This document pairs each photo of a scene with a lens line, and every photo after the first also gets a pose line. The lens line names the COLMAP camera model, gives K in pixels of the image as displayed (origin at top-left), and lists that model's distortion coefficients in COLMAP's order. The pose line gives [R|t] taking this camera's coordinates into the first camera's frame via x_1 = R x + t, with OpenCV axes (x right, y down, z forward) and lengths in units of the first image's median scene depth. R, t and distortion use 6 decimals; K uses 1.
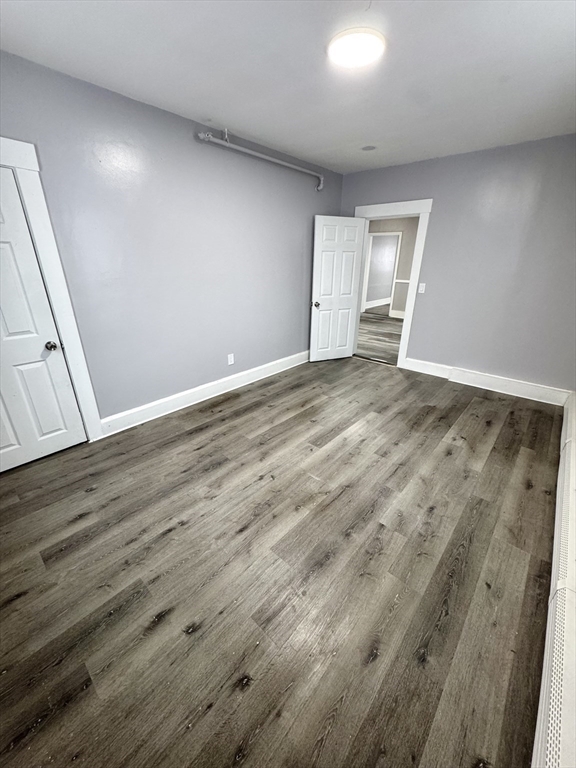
lens RADIAL K [[306.3, 0, 287.8], [0, 306.3, 382.7], [0, 0, 1]] dist [-0.003975, 0.000024]
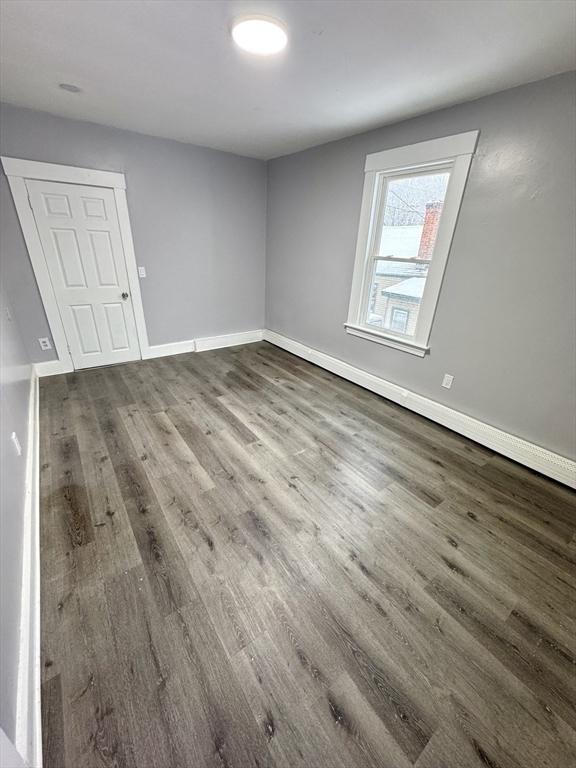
lens RADIAL K [[306.3, 0, 288.0], [0, 306.3, 382.7], [0, 0, 1]] dist [-0.003975, 0.000024]
pose [[0.204976, -0.405487, 0.890823, -0.700119], [0.333934, 0.884510, 0.325776, -0.249945], [-0.920040, 0.230700, 0.316709, 0.552163]]
